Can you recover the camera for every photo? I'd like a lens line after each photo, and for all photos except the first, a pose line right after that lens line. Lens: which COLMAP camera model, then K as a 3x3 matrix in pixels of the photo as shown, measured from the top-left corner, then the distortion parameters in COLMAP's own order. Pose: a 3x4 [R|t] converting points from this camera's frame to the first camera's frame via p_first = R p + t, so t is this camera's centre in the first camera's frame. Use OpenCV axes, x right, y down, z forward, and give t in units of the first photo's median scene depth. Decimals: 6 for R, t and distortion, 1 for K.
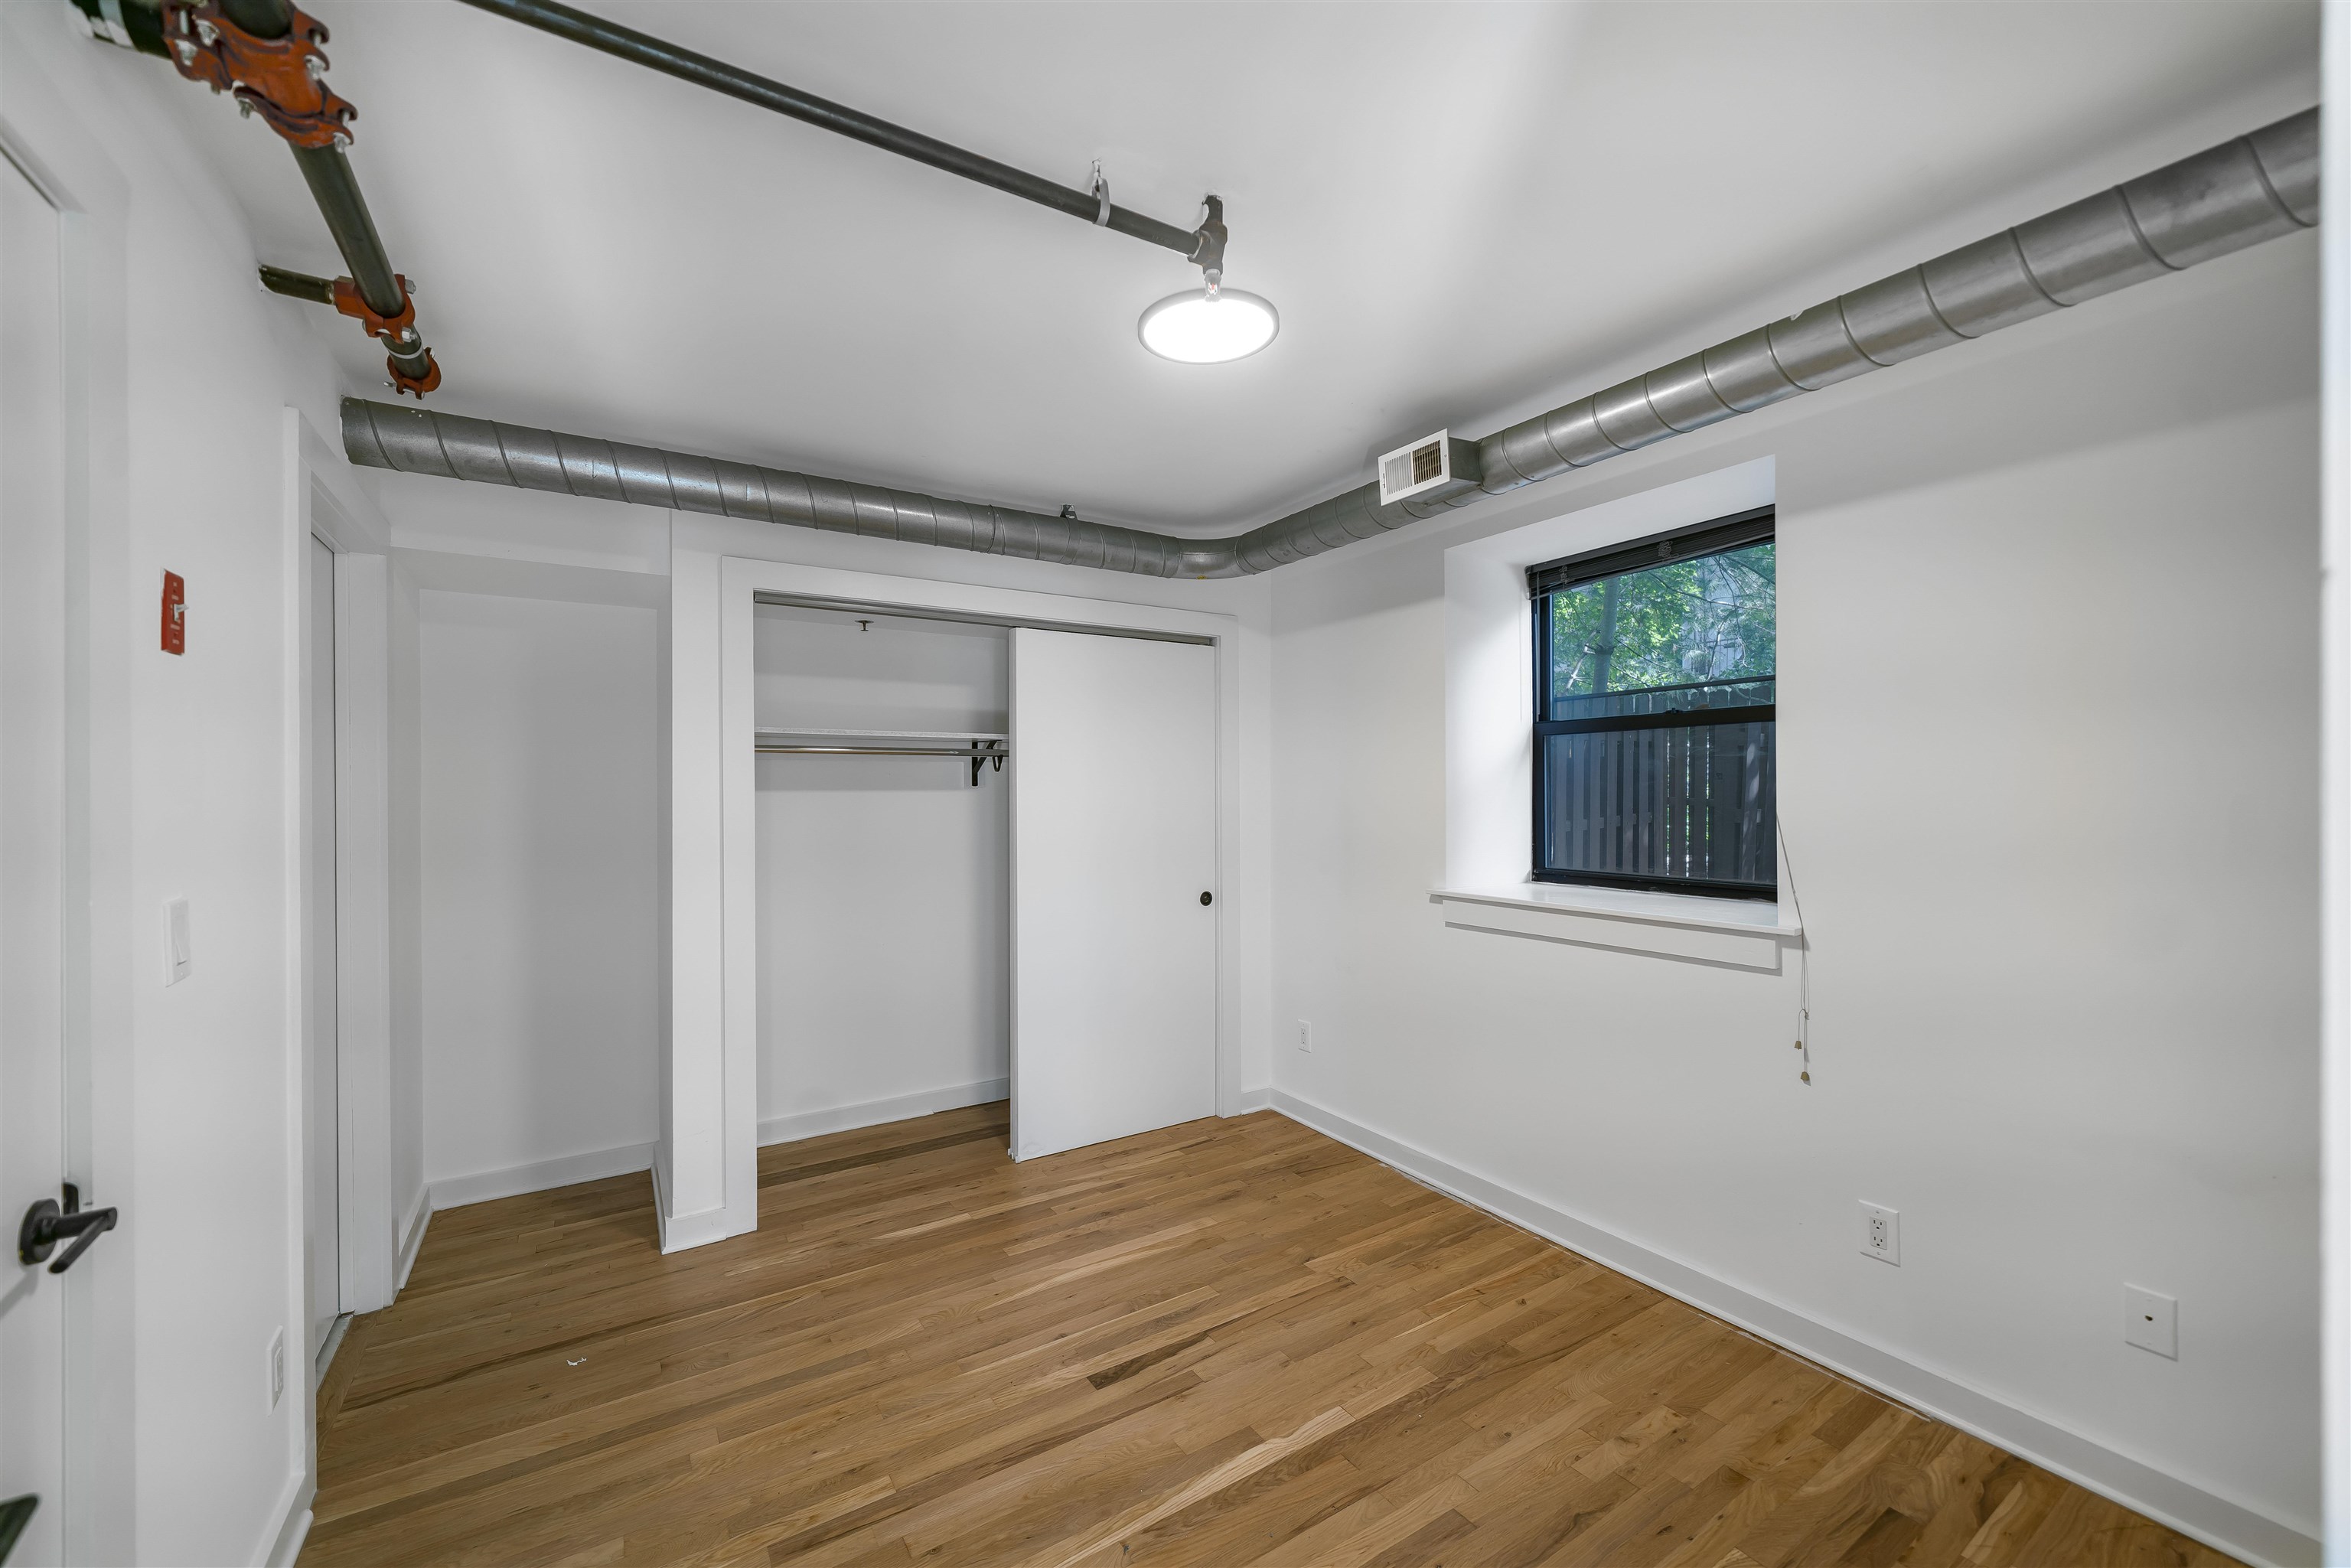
lens RADIAL K [[935.4, 0, 1161.1], [0, 935.4, 794.8], [0, 0, 1]] dist [0.067712, 0.000039]
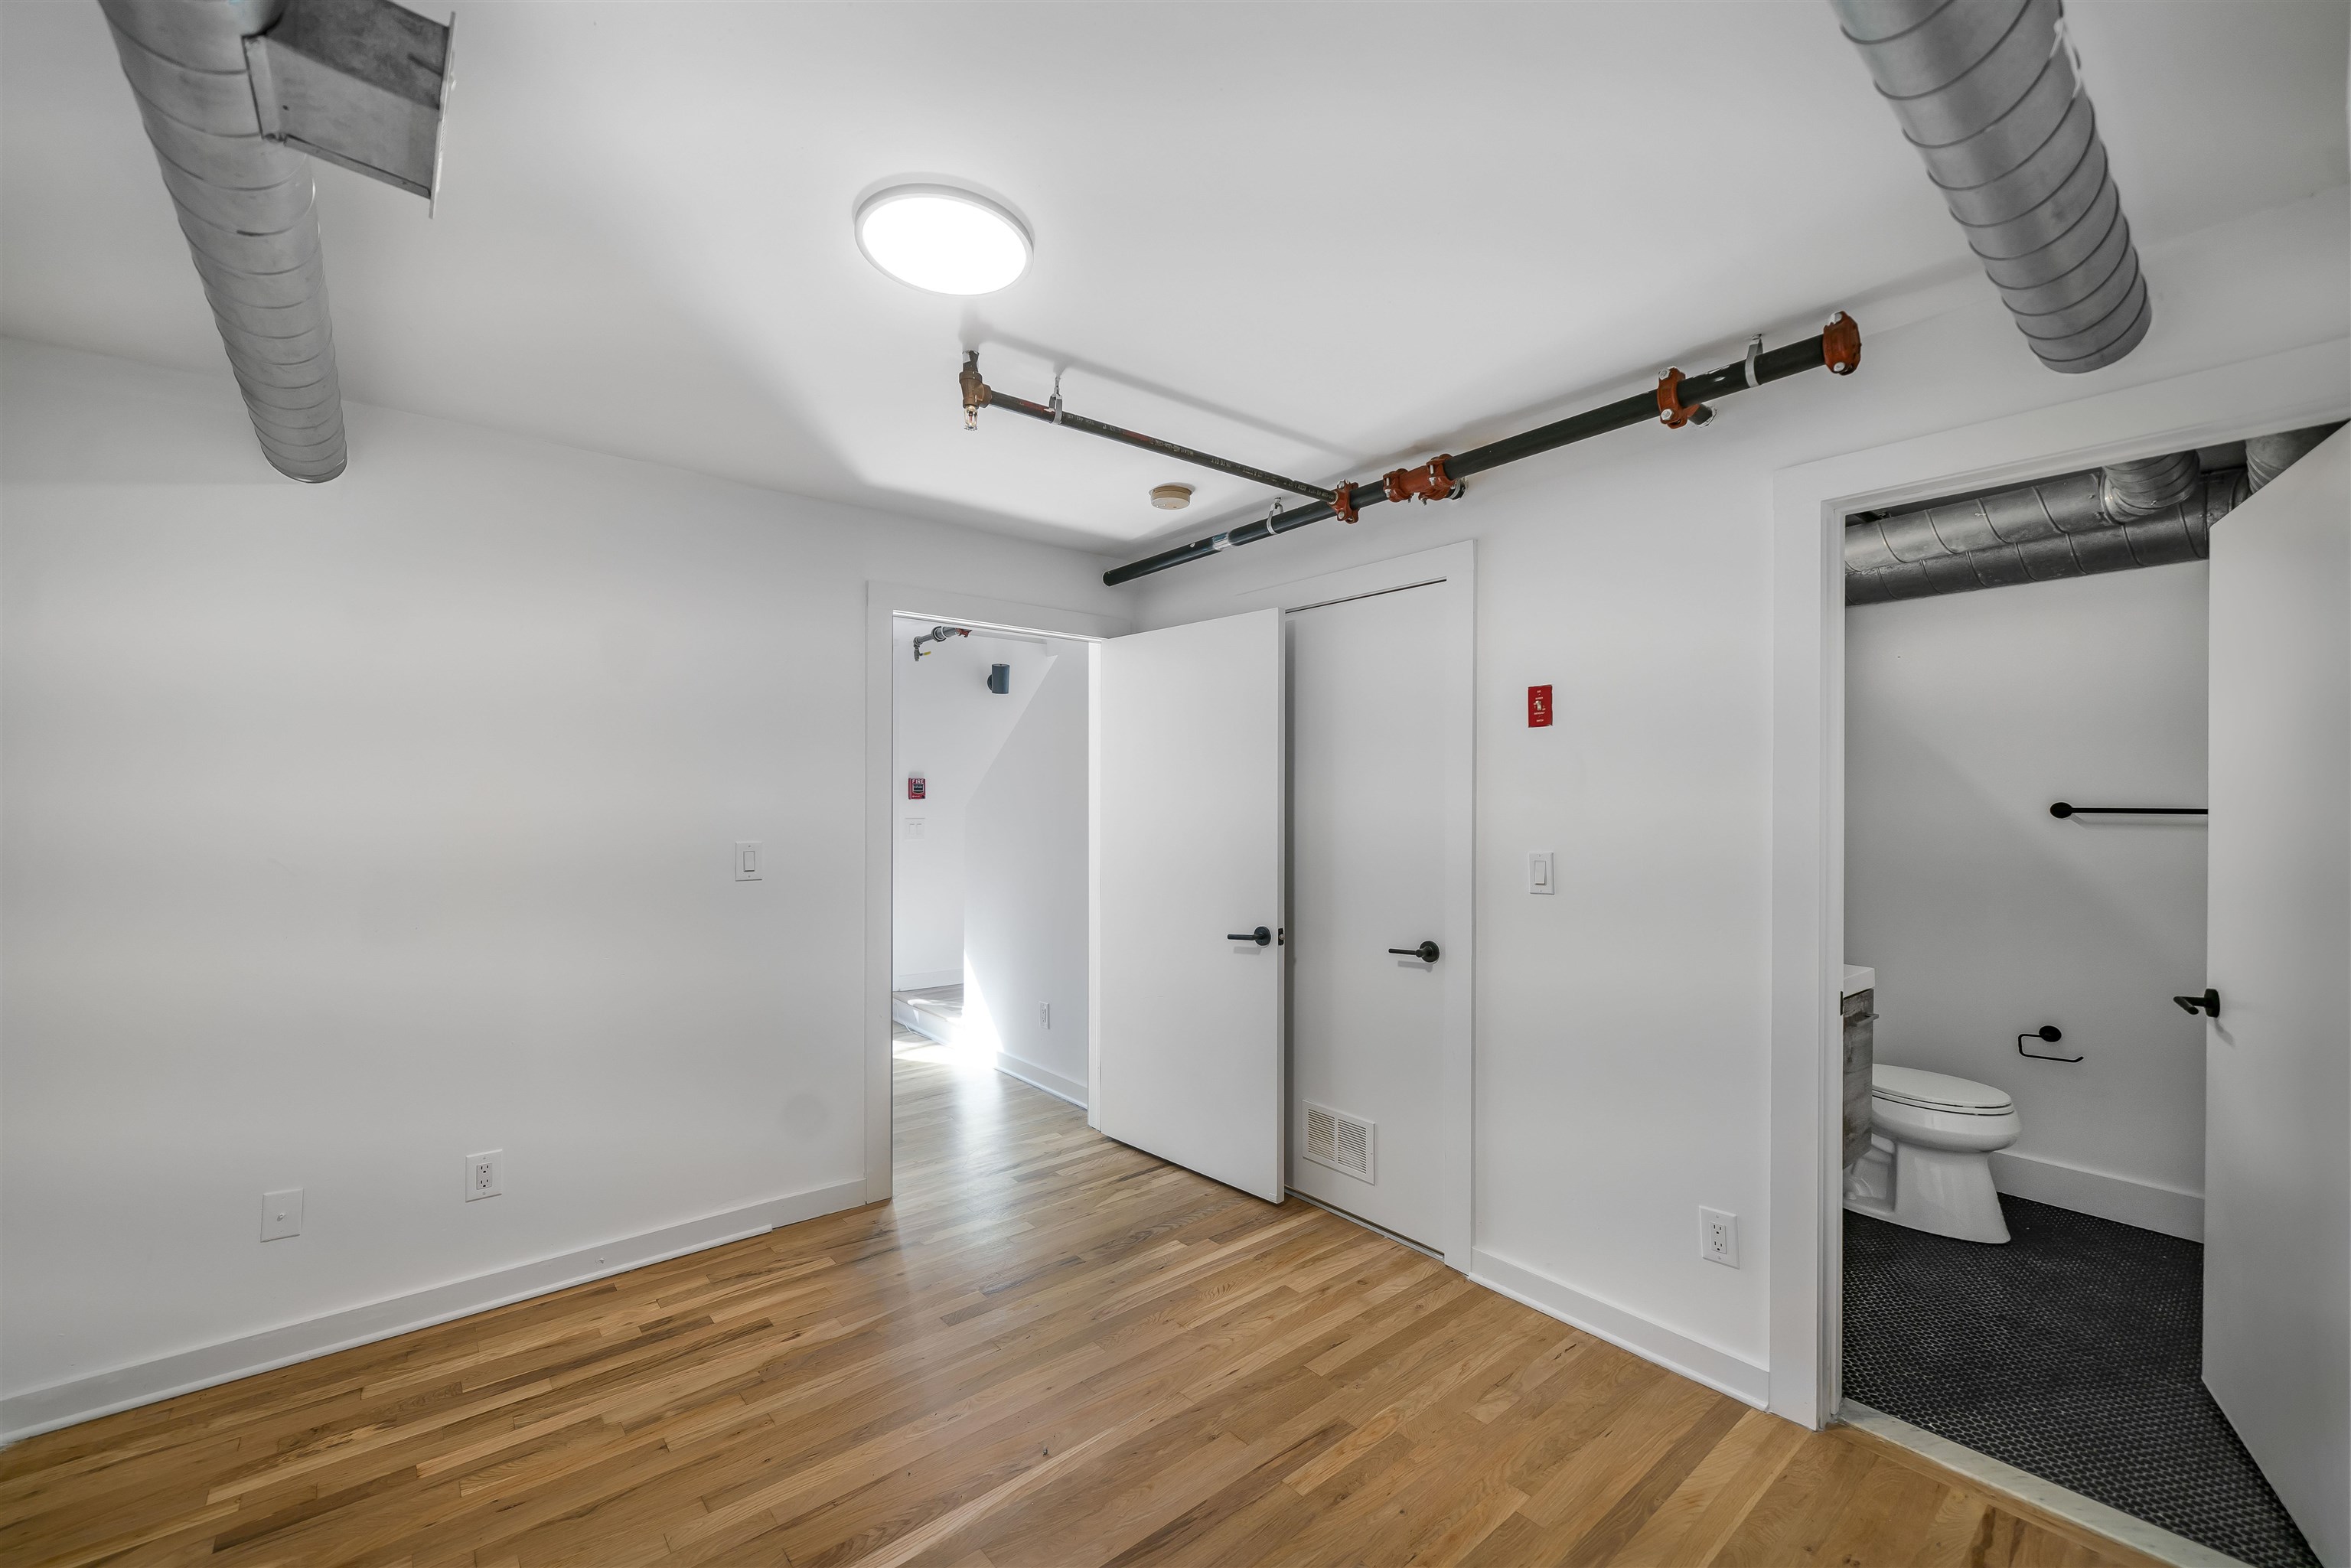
lens RADIAL K [[965.1, 0, 1163.7], [0, 965.1, 790.2], [0, 0, 1]] dist [-0.000486, 0.000316]
pose [[-0.990476, 0.003155, -0.137649, -0.013243], [0.003072, 0.999995, 0.000817, 0.007175], [0.137651, 0.000386, -0.990481, 1.334552]]
